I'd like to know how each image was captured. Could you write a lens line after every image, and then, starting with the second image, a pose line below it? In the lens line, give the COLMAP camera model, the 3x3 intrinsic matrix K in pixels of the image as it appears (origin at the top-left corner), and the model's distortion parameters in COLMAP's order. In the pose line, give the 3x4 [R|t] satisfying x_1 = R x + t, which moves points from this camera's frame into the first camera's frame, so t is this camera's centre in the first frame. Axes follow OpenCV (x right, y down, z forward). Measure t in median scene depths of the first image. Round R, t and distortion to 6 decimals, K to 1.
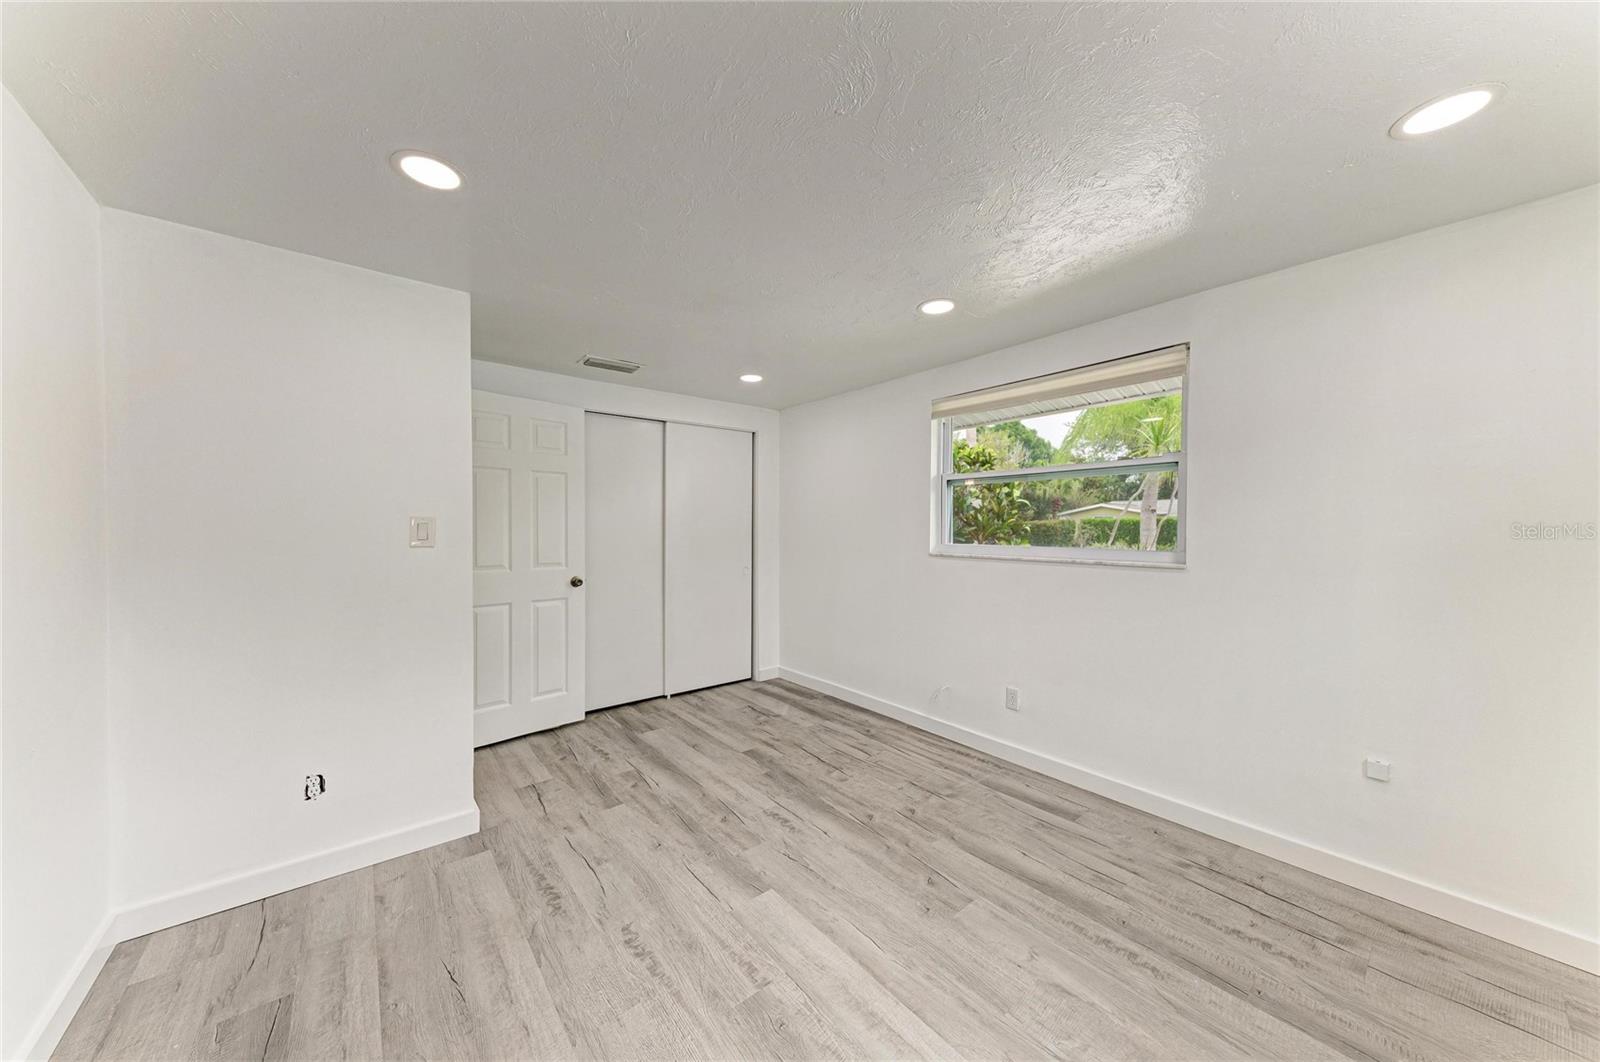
lens RADIAL K [[539.4, 0, 803.0], [0, 539.4, 537.9], [0, 0, 1]] dist [0.020460, -0.003823]
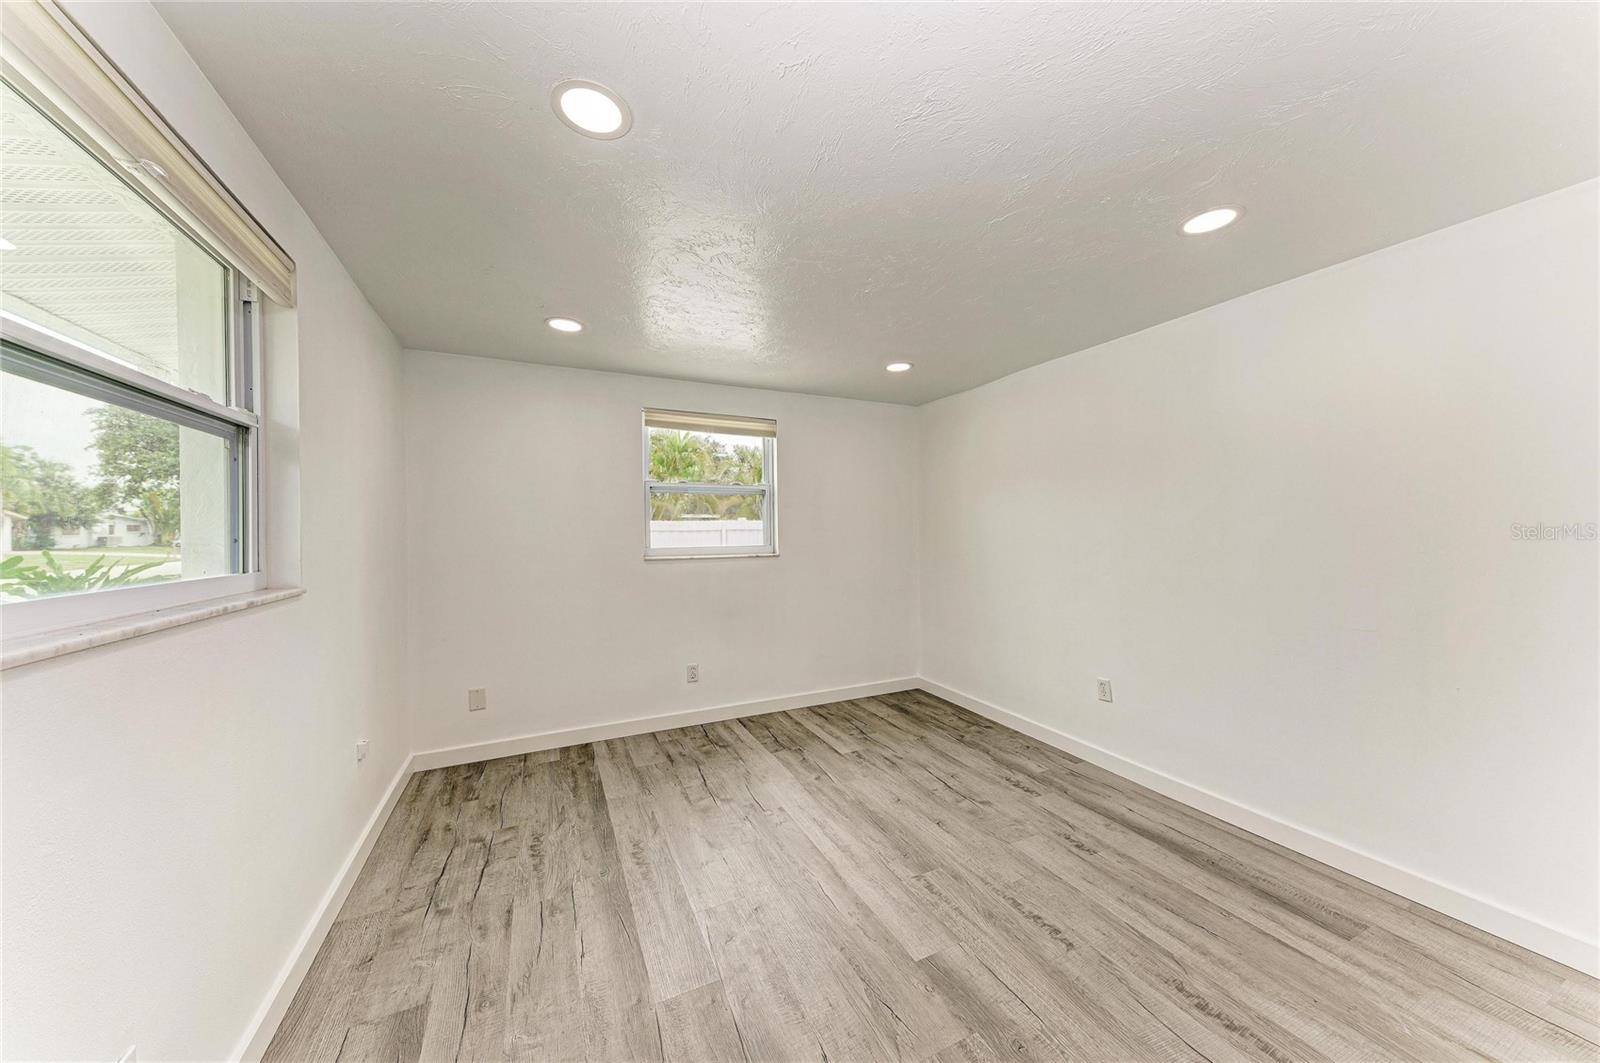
lens RADIAL K [[539.4, 0, 802.5], [0, 539.4, 532.8], [0, 0, 1]] dist [0.020460, -0.003823]
pose [[-0.971404, 0.004950, 0.237380, -0.076033], [0.010923, 0.999656, 0.023854, -0.028939], [-0.237180, 0.025765, -0.971124, 1.536375]]
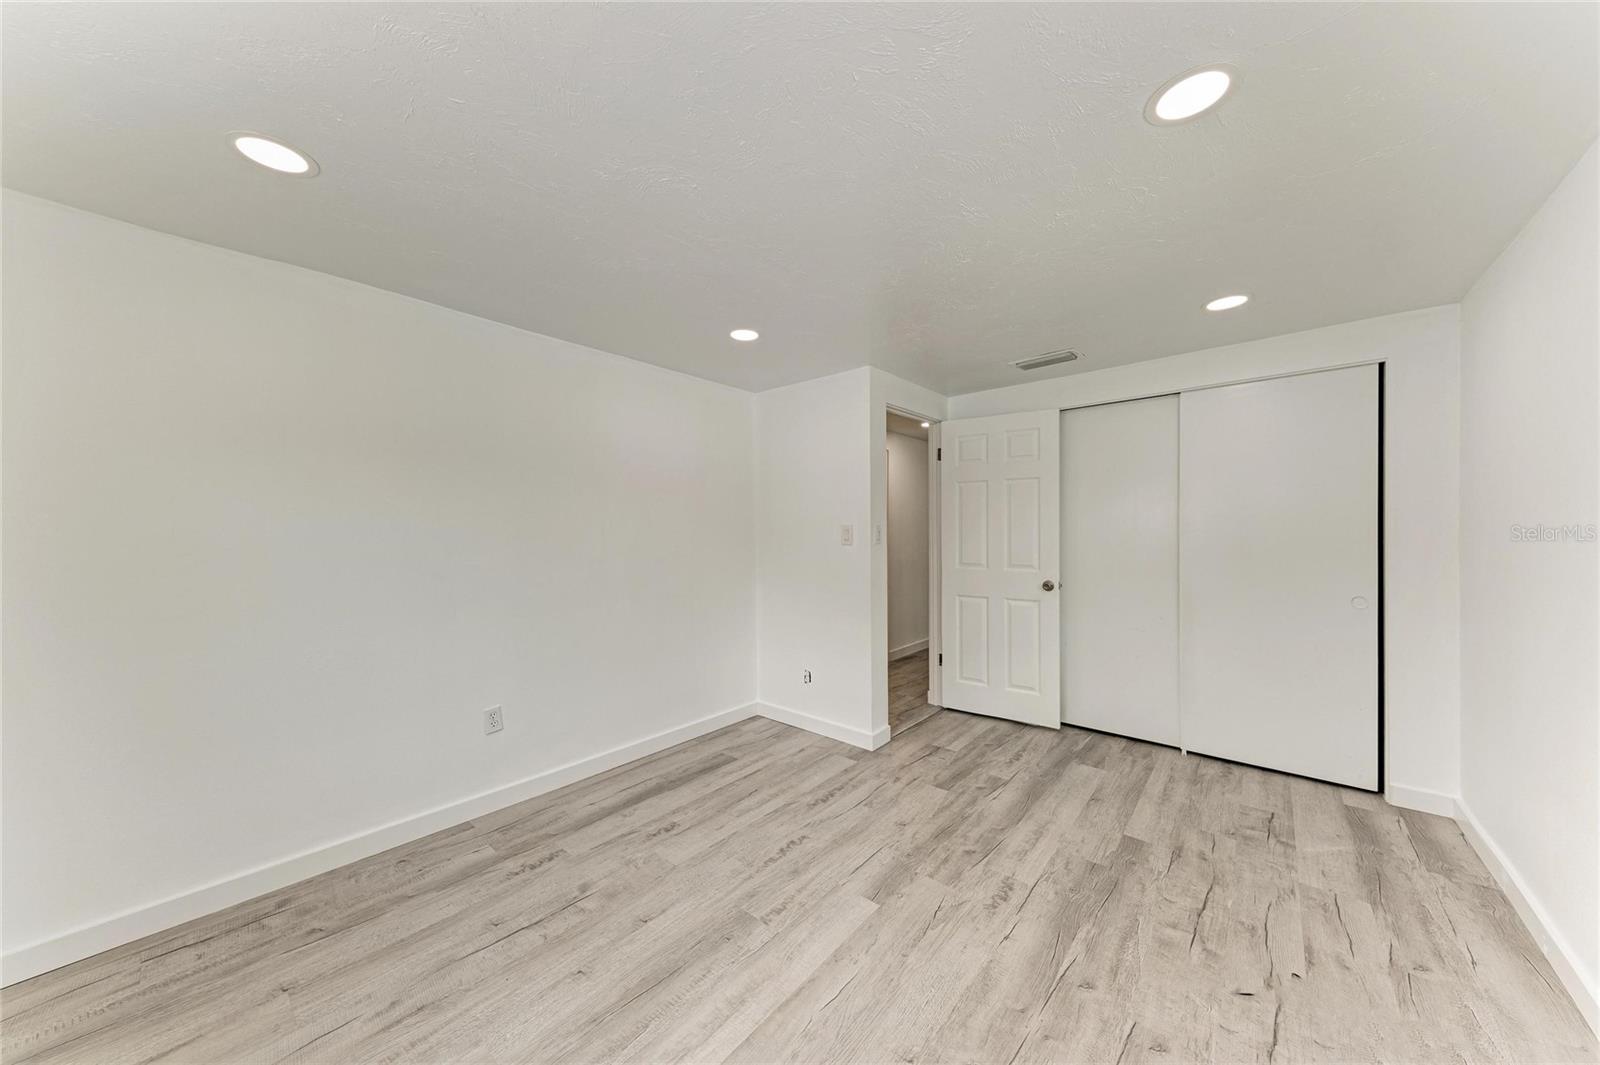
lens RADIAL K [[539.4, 0, 799.3], [0, 539.4, 541.6], [0, 0, 1]] dist [0.020460, -0.003823]
pose [[0.170822, 0.015934, -0.985173, 0.717934], [-0.014799, 0.999798, 0.013604, -0.009982], [0.985191, 0.012256, 0.171023, 0.572922]]
